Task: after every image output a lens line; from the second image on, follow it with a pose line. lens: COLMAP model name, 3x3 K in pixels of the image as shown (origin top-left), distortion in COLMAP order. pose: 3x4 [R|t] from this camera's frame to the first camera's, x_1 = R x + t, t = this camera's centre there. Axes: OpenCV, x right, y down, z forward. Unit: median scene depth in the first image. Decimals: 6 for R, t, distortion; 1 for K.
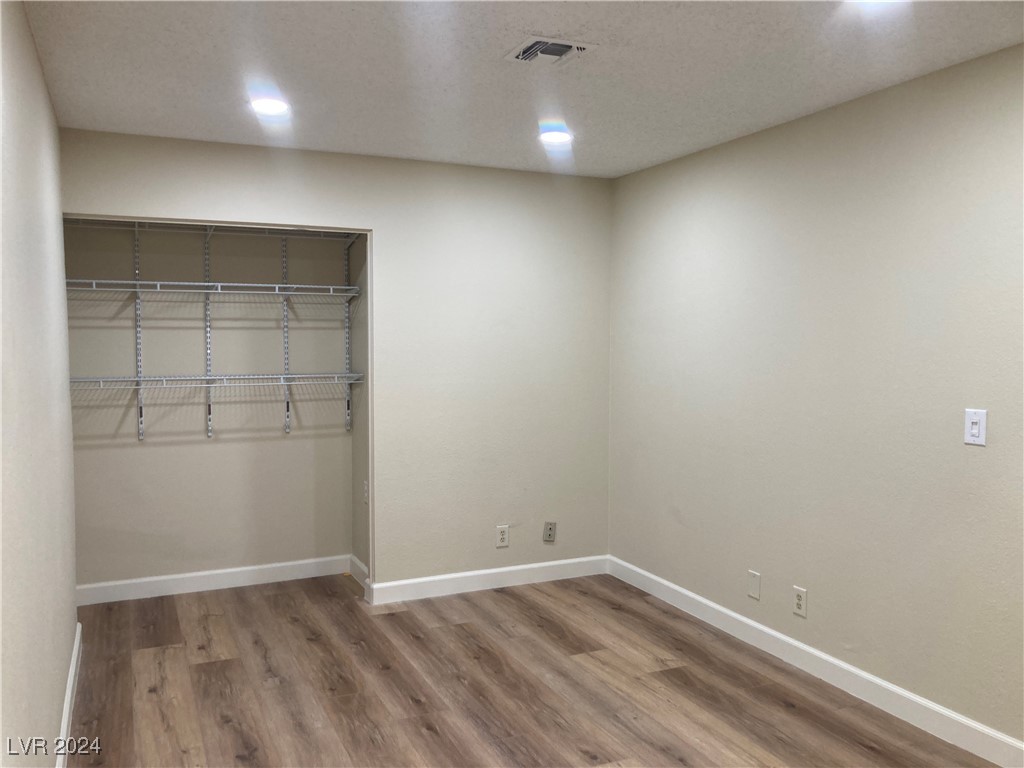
lens RADIAL K [[840.8, 0, 501.3], [0, 840.8, 388.3], [0, 0, 1]] dist [0.048214, -0.083536]
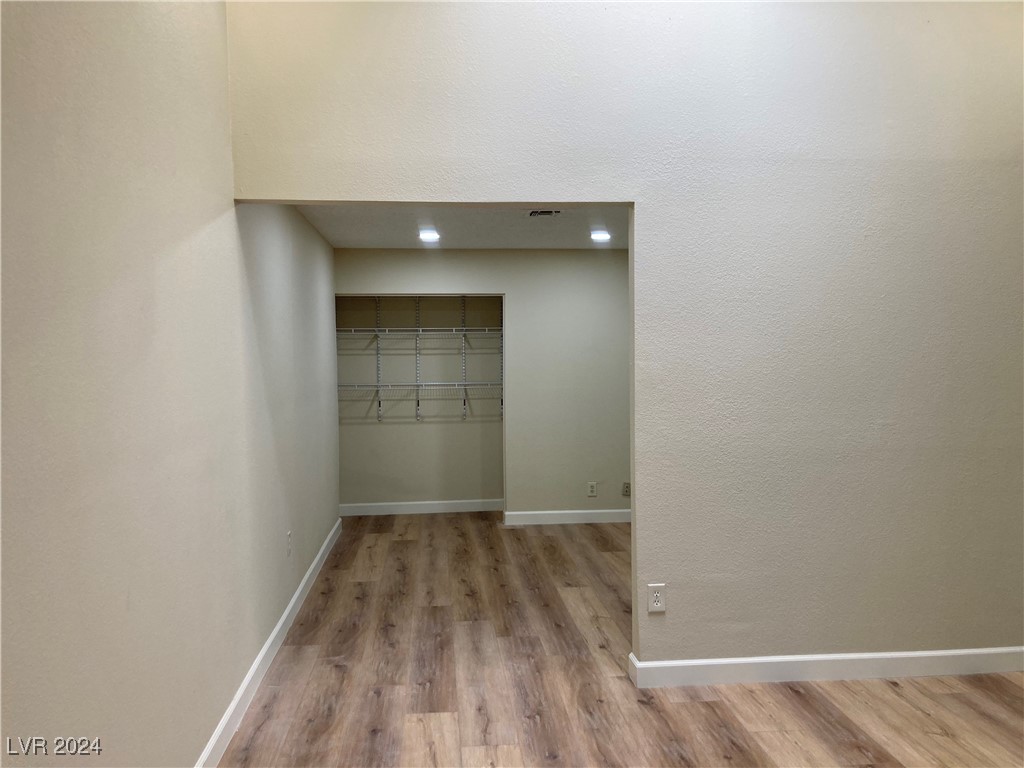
lens RADIAL K [[840.8, 0, 501.3], [0, 840.8, 388.3], [0, 0, 1]] dist [0.048214, -0.083536]
pose [[0.939404, 0.004359, -0.342784, 0.385226], [-0.013440, 0.999619, -0.024121, 0.034408], [0.342548, 0.027266, 0.939105, -0.509691]]
